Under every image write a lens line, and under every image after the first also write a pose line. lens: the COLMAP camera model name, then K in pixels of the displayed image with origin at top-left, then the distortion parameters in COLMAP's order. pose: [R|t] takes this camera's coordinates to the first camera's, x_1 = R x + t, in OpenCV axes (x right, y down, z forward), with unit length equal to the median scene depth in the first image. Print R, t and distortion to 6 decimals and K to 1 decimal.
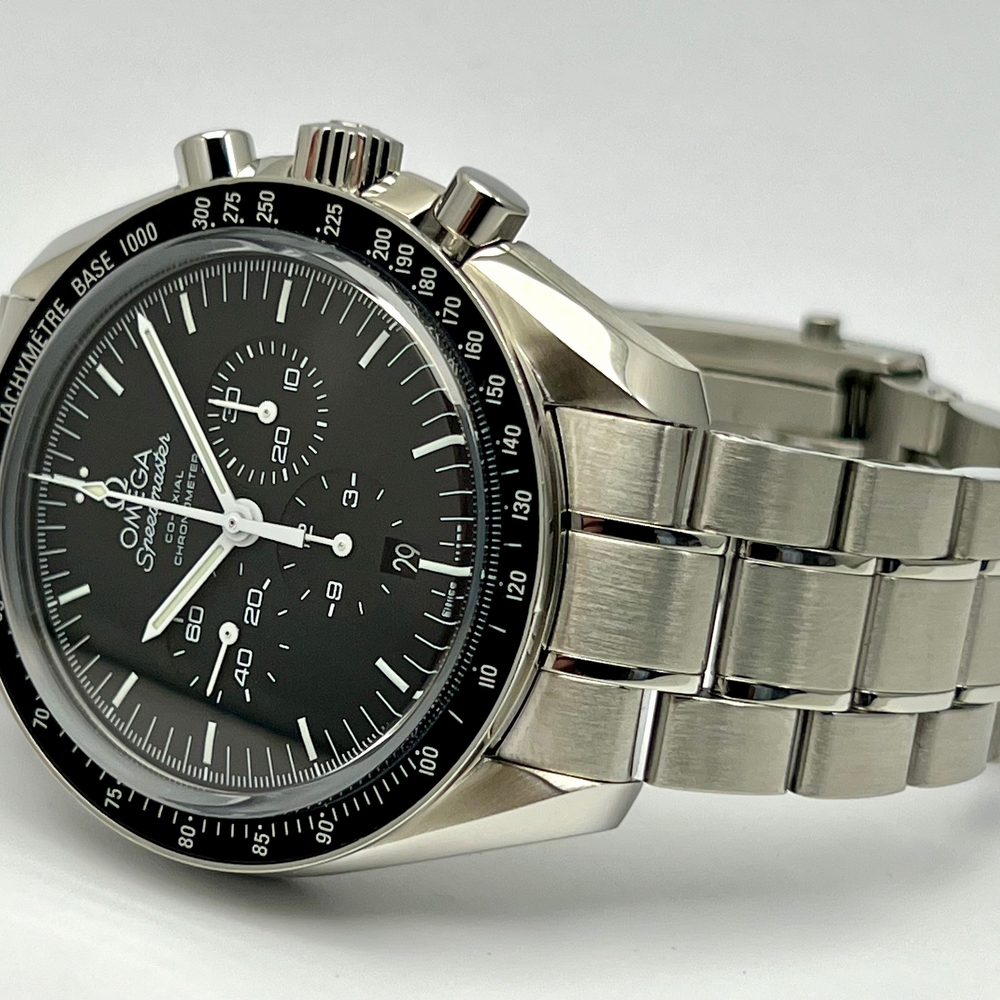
lens RADIAL K [[2850.5, 0, 500.0], [0, 2850.5, 500.0], [0, 0, 1]] dist [0.474747, -6.443411]
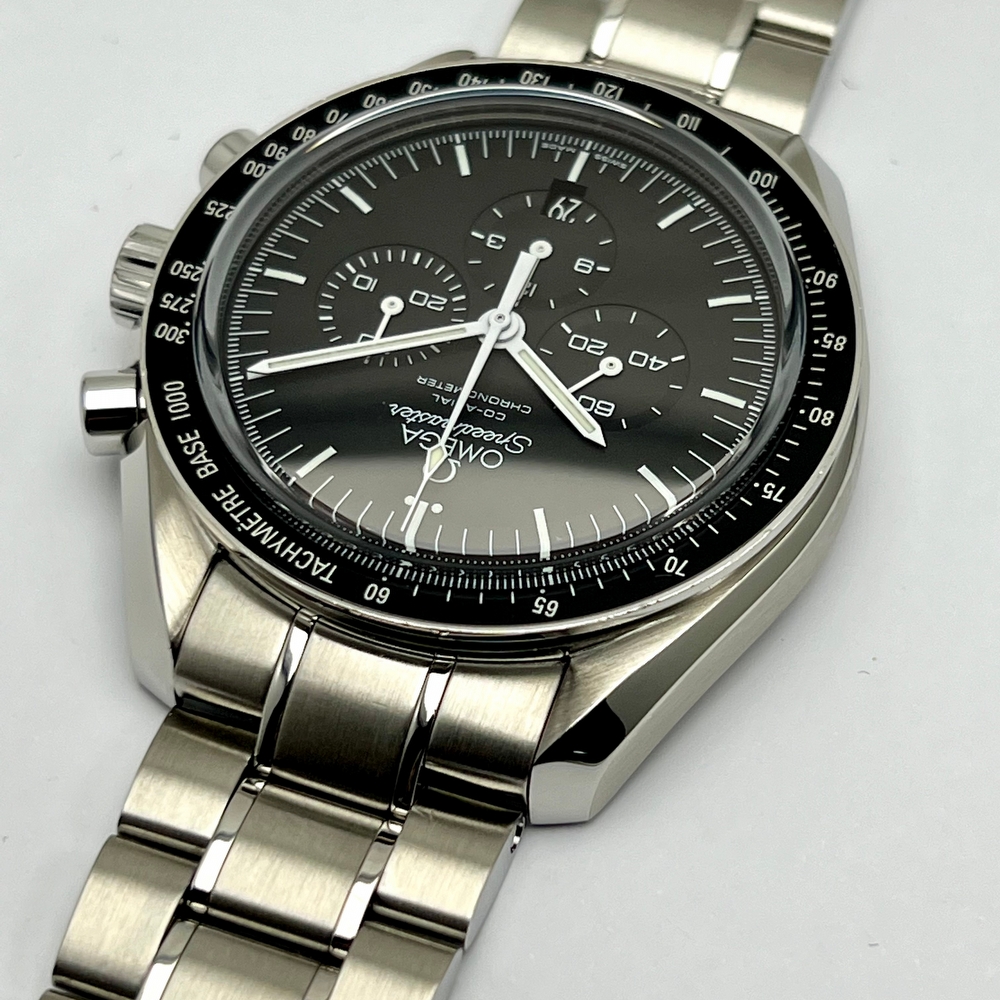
lens RADIAL K [[2712.4, 0, 511.4], [0, 2712.4, 565.0], [0, 0, 1]] dist [0.495268, -6.309772]
pose [[0.147305, -0.461488, 0.874831, -0.923453], [0.986517, 0.132326, -0.096307, 0.109936], [-0.071318, 0.877222, 0.474758, 0.630499]]
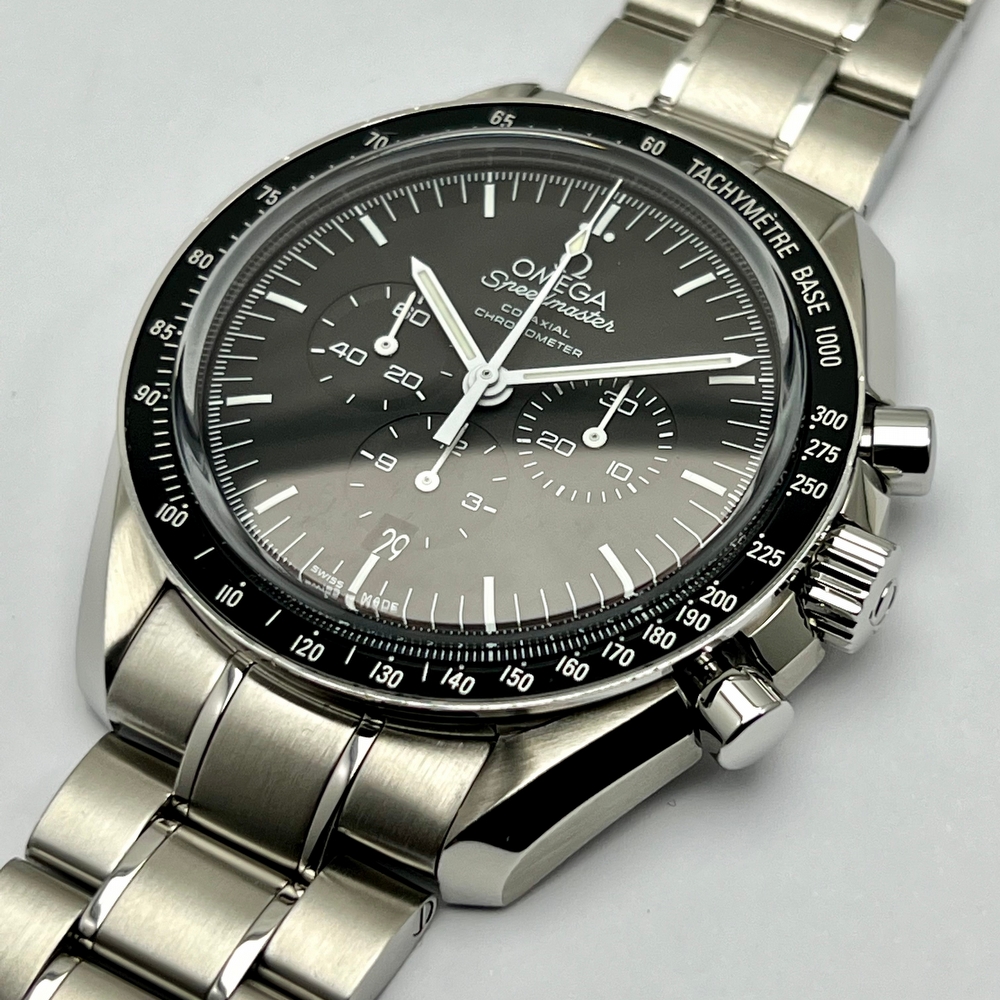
lens RADIAL K [[2853.3, 0, 500.0], [0, 2853.3, 500.0], [0, 0, 1]] dist [0.488137, -9.034913]
pose [[-0.243997, 0.969268, -0.031388, -0.025396], [-0.940498, -0.228614, 0.251393, -0.236412], [0.236492, 0.090859, 0.967376, 0.104768]]
